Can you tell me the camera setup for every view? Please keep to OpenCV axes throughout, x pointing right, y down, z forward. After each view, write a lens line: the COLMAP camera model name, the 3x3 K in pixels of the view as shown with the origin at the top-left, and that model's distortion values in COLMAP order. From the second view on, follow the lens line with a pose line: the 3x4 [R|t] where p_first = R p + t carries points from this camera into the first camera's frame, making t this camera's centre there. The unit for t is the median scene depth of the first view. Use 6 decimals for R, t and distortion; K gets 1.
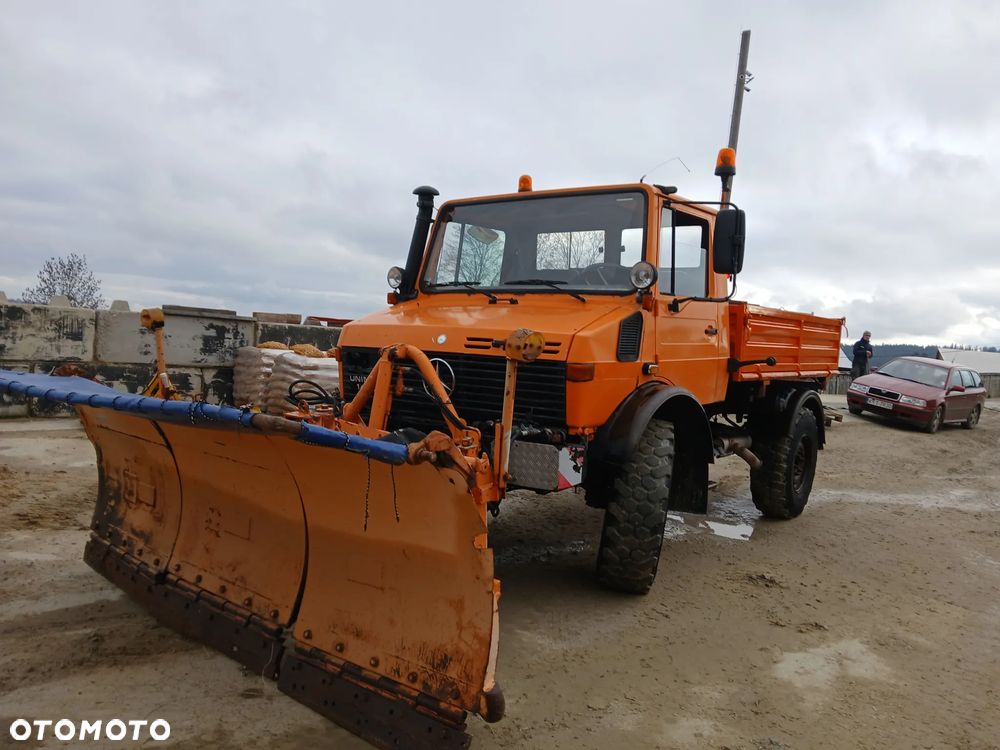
lens RADIAL K [[774.8, 0, 500.5], [0, 774.8, 361.6], [0, 0, 1]] dist [0.045058, -0.105639]
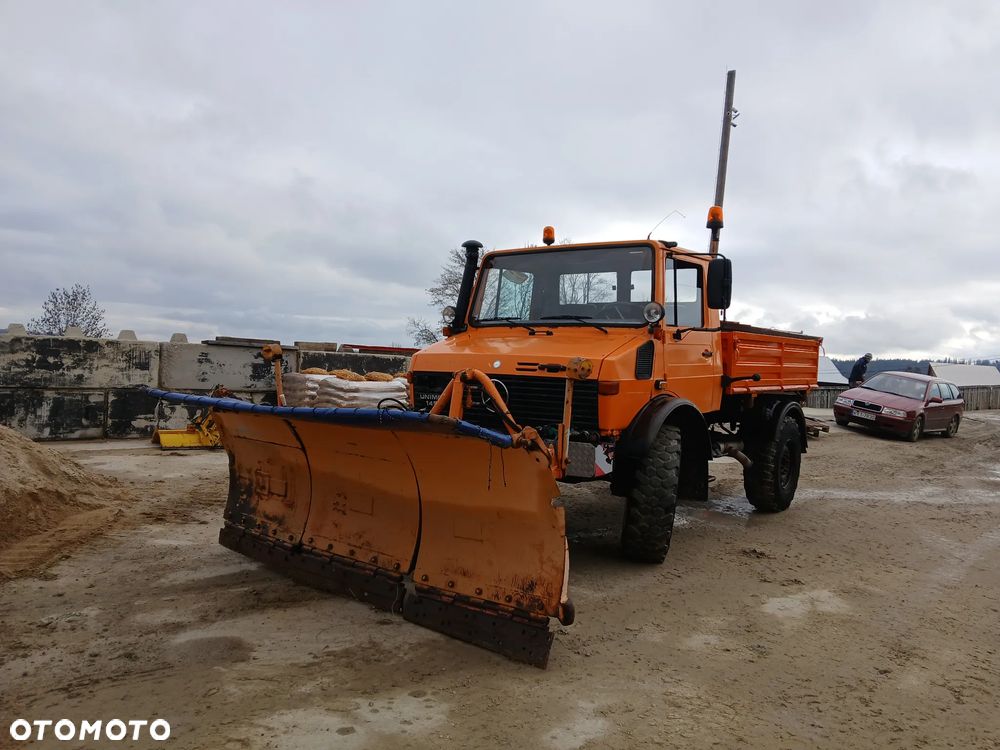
lens RADIAL K [[774.8, 0, 498.9], [0, 774.8, 353.4], [0, 0, 1]] dist [0.045058, -0.105639]
pose [[0.999844, -0.017183, 0.004092, -0.084690], [0.017329, 0.999103, -0.038647, 0.003060], [-0.003424, 0.038712, 0.999245, -0.304034]]
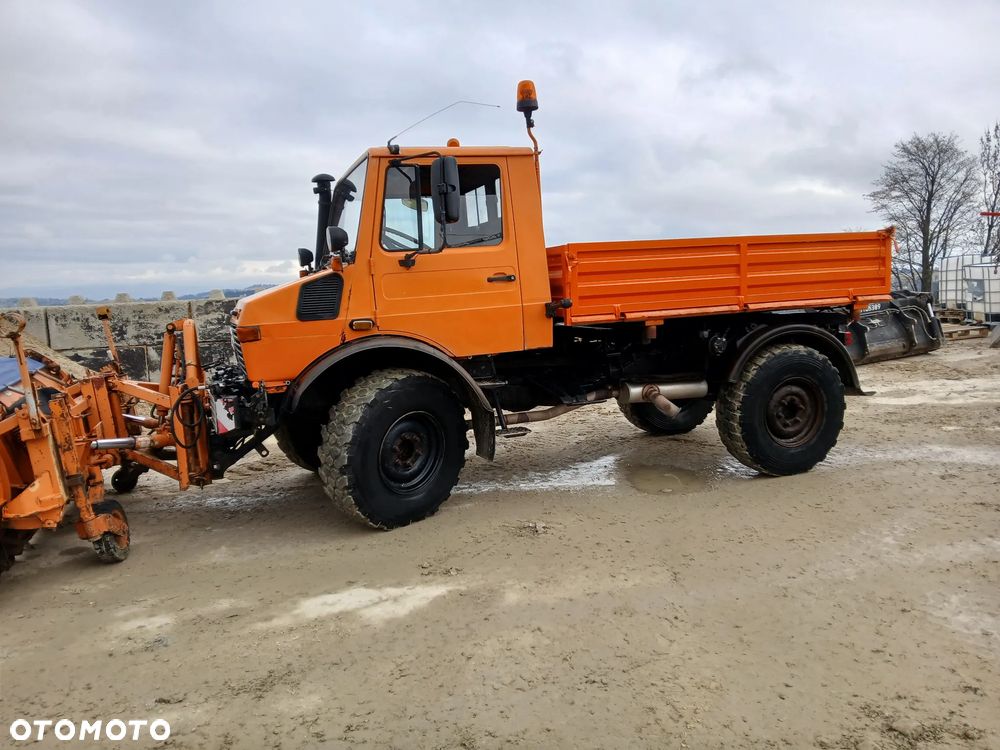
lens RADIAL K [[774.8, 0, 502.0], [0, 774.8, 371.3], [0, 0, 1]] dist [0.045058, -0.105639]
pose [[0.829361, -0.033682, -0.557696, 1.033868], [0.073890, 0.996026, 0.049729, 0.037926], [0.553805, -0.082452, 0.828554, 0.229920]]
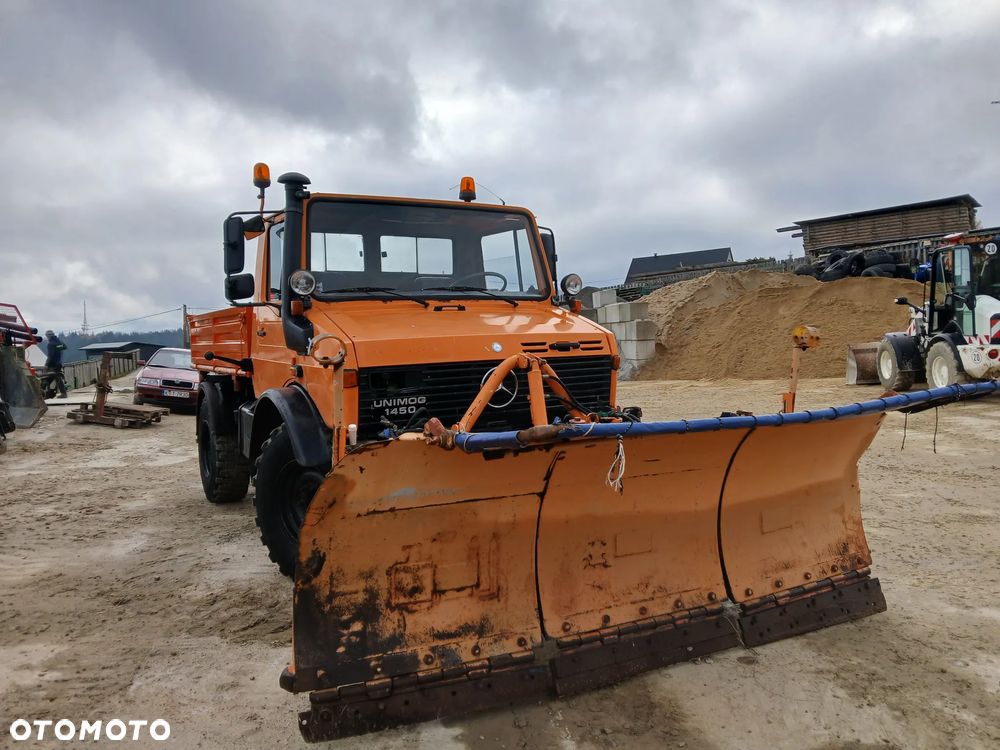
lens RADIAL K [[774.8, 0, 505.3], [0, 774.8, 370.2], [0, 0, 1]] dist [0.045058, -0.105639]
pose [[0.397041, -0.101714, 0.912147, -1.079810], [0.082284, 0.993783, 0.075001, -0.079932], [-0.914105, 0.045277, 0.402942, 0.630467]]
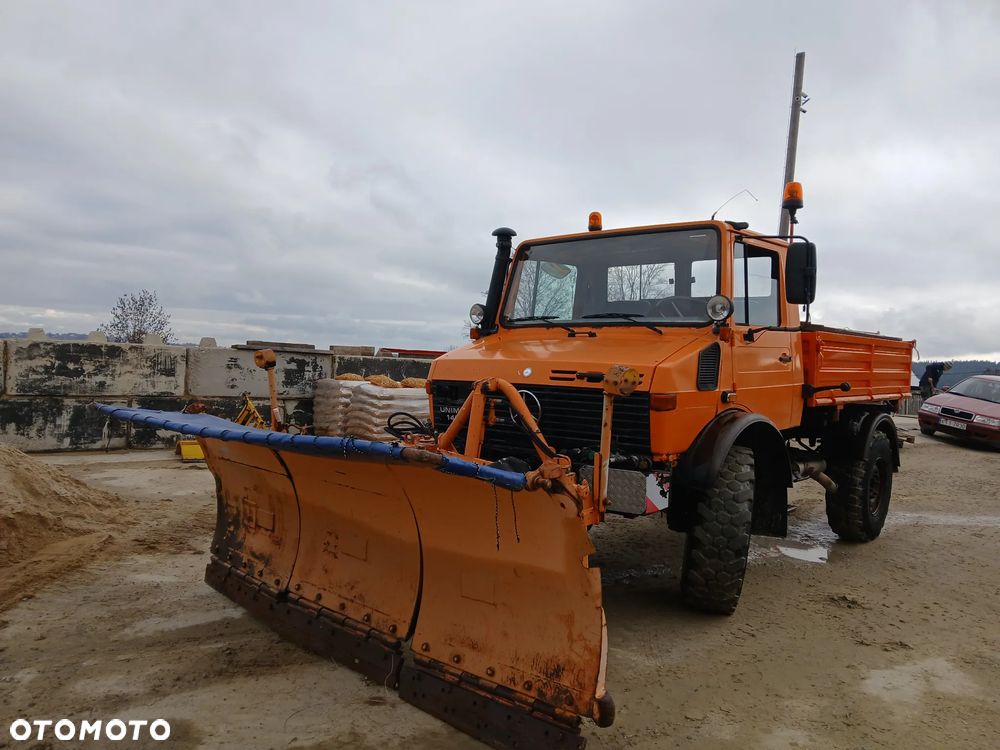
lens RADIAL K [[774.8, 0, 494.9], [0, 774.8, 360.8], [0, 0, 1]] dist [0.045058, -0.105639]
pose [[0.996928, -0.020696, -0.075539, -0.043844], [0.018196, 0.999268, -0.033640, -0.010705], [0.076180, 0.032162, 0.996575, -0.074037]]
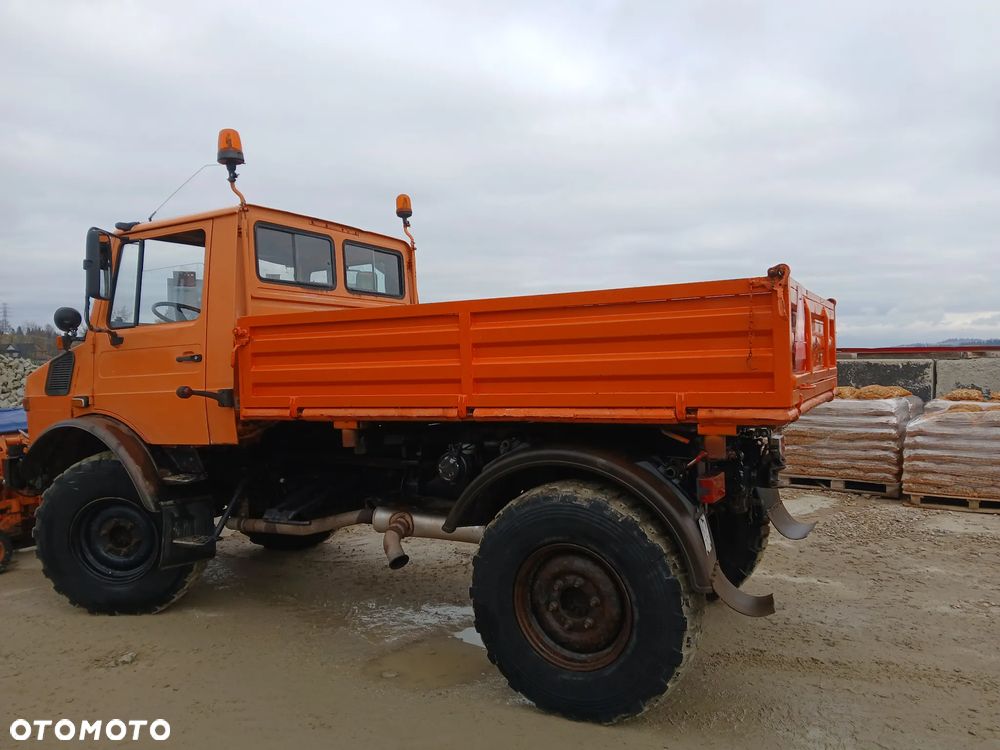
lens RADIAL K [[773.7, 0, 502.4], [0, 773.7, 365.1], [0, 0, 1]] dist [0.040198, -0.100670]
pose [[0.171459, -0.057733, -0.983498, 1.472382], [-0.000812, 0.998273, -0.058741, 0.022996], [0.985191, 0.010870, 0.171116, 1.511907]]
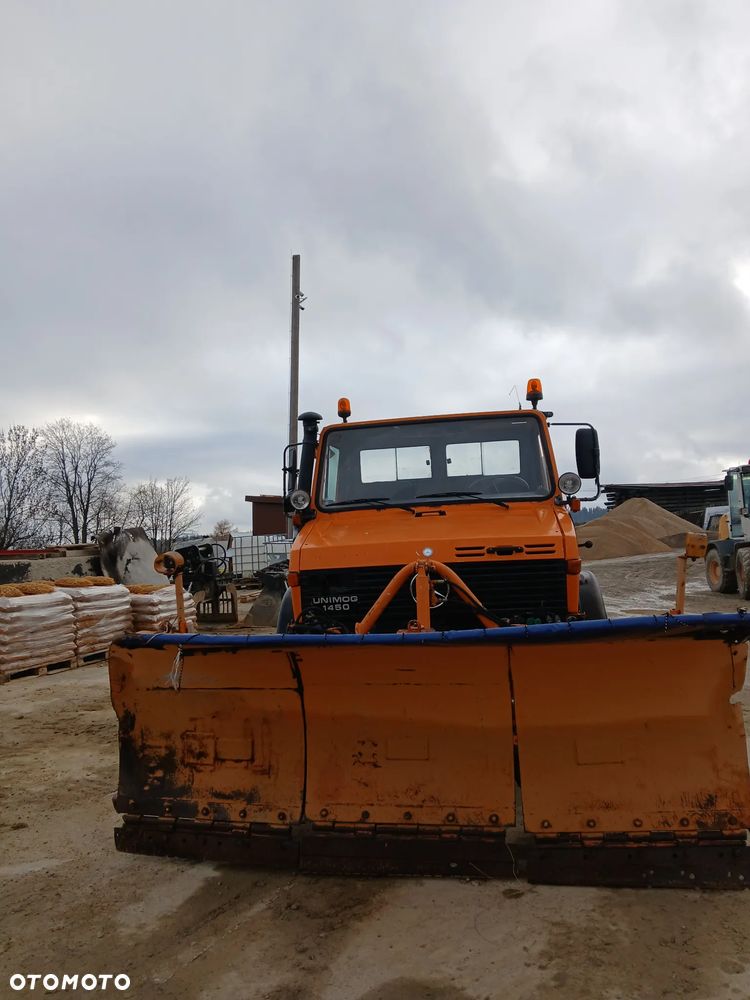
lens RADIAL K [[774.8, 0, 376.5], [0, 774.8, 491.2], [0, 0, 1]] dist [0.045058, -0.105639]
pose [[0.874046, -0.067982, 0.481063, -0.718946], [0.110566, 0.992013, -0.060701, -0.061140], [-0.473094, 0.106244, 0.874582, 0.065817]]
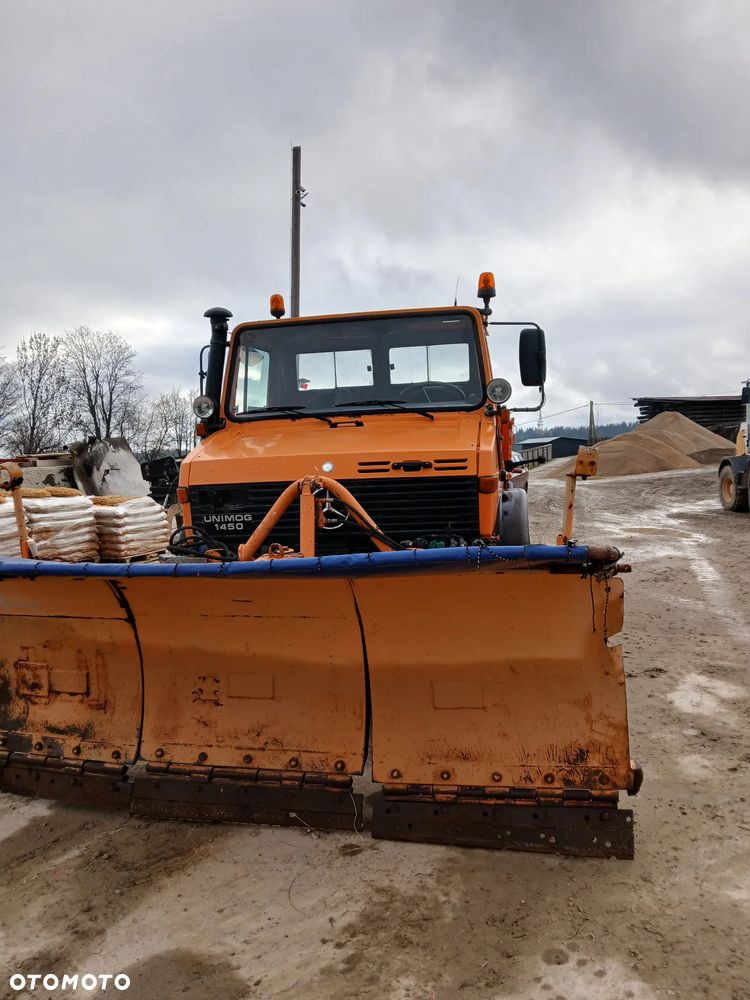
lens RADIAL K [[774.8, 0, 376.5], [0, 774.8, 502.6], [0, 0, 1]] dist [0.045058, -0.105639]
pose [[0.892500, -0.115408, 0.436033, -0.492307], [0.098964, 0.993261, 0.060327, -0.040187], [-0.440056, -0.010690, 0.897906, 0.095082]]
